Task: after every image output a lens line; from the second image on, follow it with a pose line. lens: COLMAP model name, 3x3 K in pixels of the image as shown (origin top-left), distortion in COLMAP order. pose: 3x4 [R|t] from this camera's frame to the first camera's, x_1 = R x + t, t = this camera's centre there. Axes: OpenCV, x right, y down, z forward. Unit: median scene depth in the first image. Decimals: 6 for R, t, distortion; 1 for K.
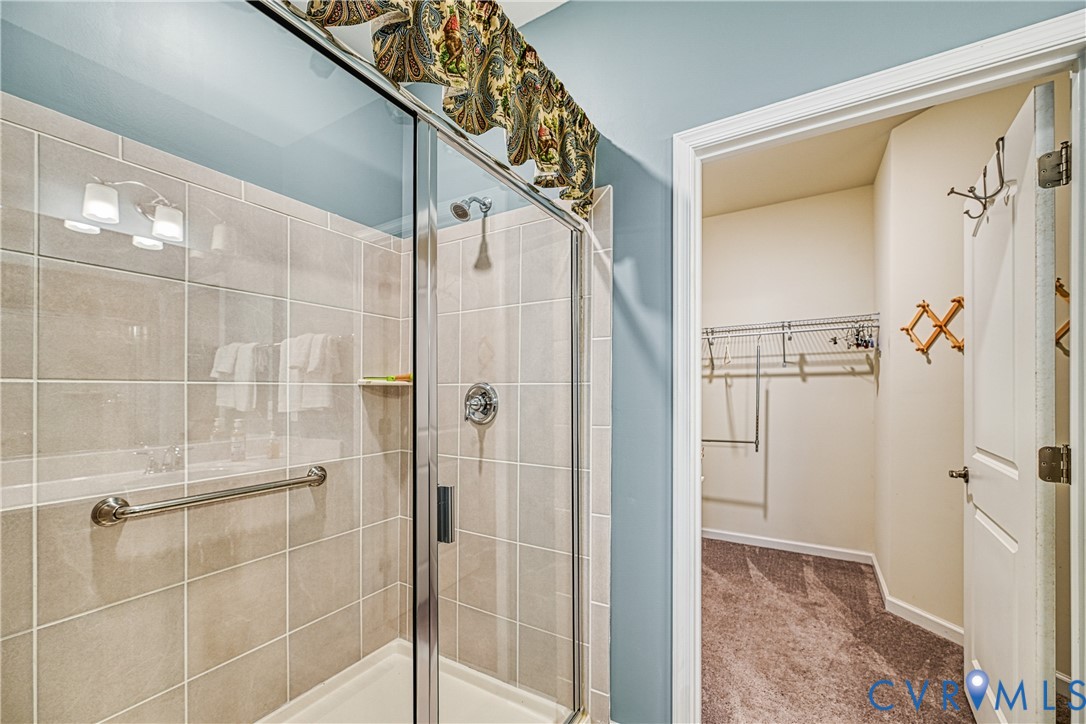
lens RADIAL K [[445.4, 0, 535.7], [0, 445.4, 395.8], [0, 0, 1]] dist [-0.002499, -0.000219]
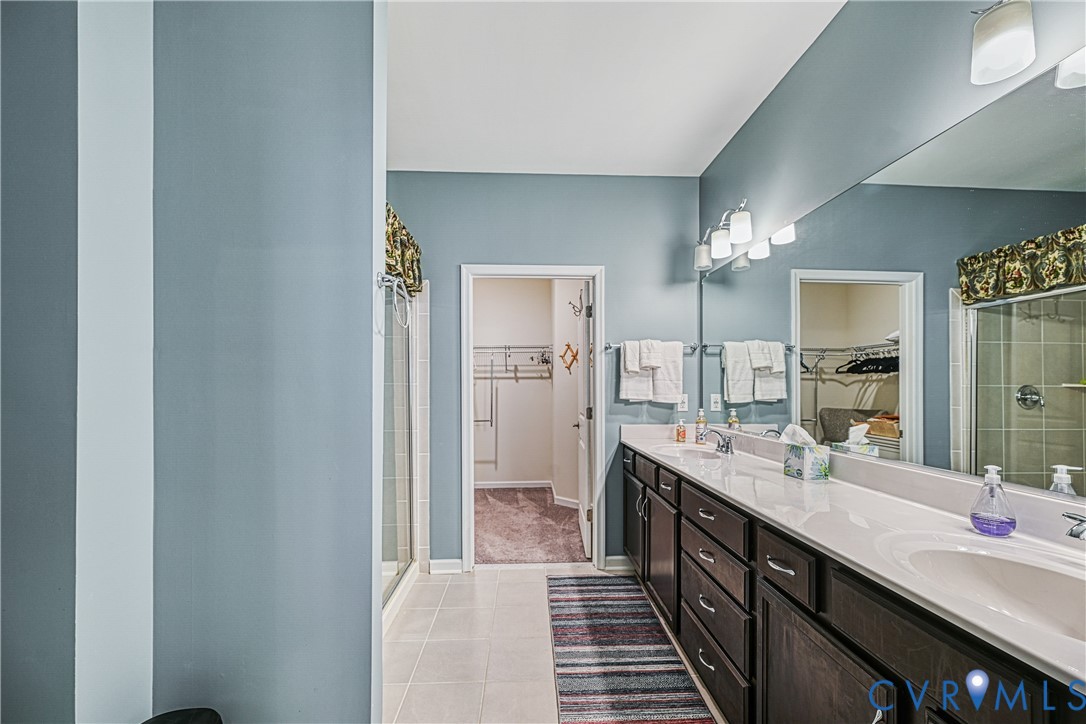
lens RADIAL K [[445.4, 0, 535.7], [0, 445.4, 387.5], [0, 0, 1]] dist [-0.002499, -0.000219]
pose [[0.835603, 0.000422, 0.549334, -0.291547], [0.005649, 0.999940, -0.009361, 0.004050], [-0.549305, 0.010925, 0.835551, -0.495072]]
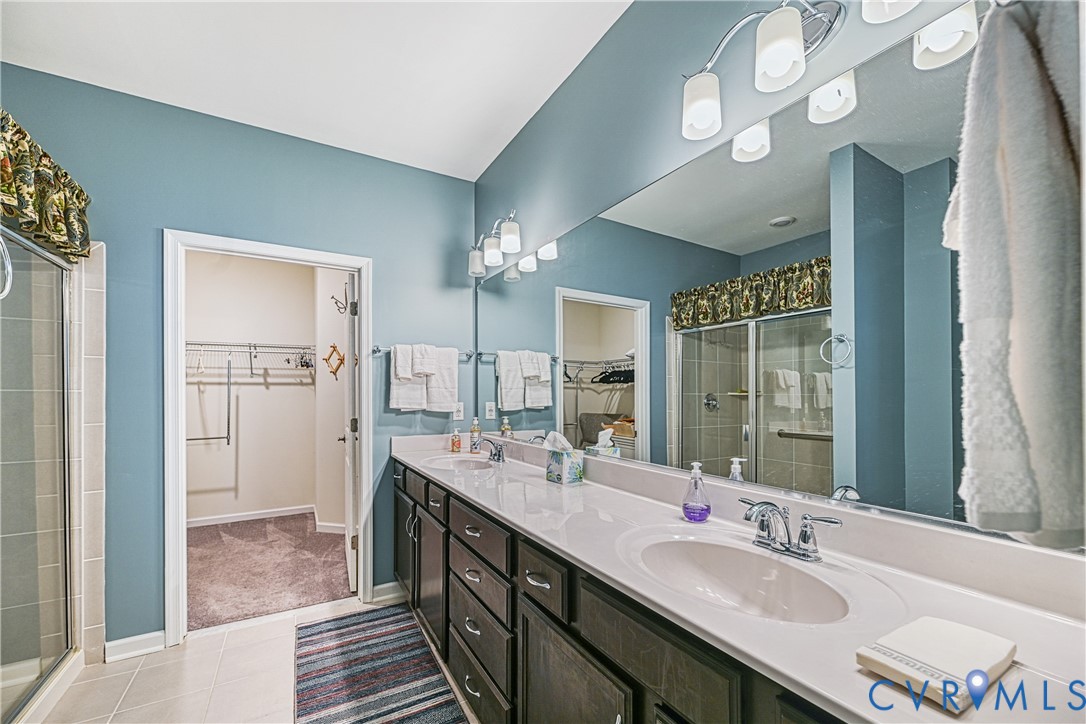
lens RADIAL K [[445.4, 0, 553.7], [0, 445.4, 392.8], [0, 0, 1]] dist [-0.002499, -0.000219]
pose [[0.464851, 0.003987, 0.885380, -0.224107], [0.010364, 0.999897, -0.009944, 0.002028], [-0.885328, 0.013799, 0.464762, -0.474619]]
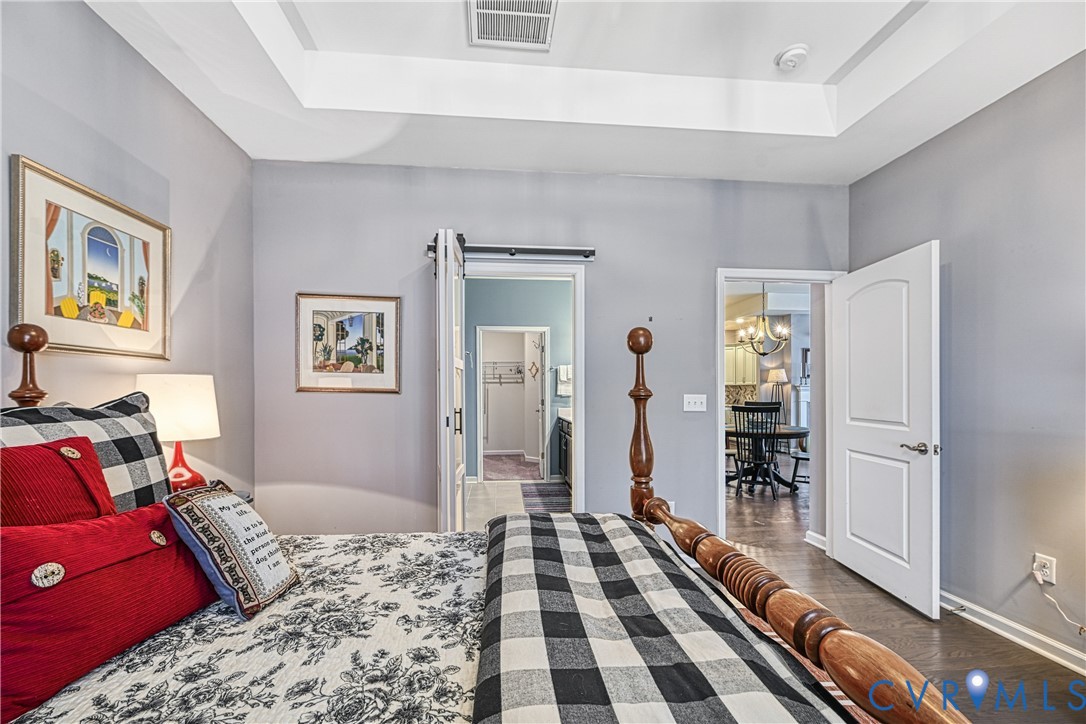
lens RADIAL K [[445.4, 0, 524.4], [0, 445.4, 390.3], [0, 0, 1]] dist [-0.002499, -0.000219]
pose [[0.817440, -0.001703, 0.576011, -0.882059], [0.006449, 0.999960, -0.006196, 0.014057], [-0.575978, 0.008780, 0.817418, -1.352678]]
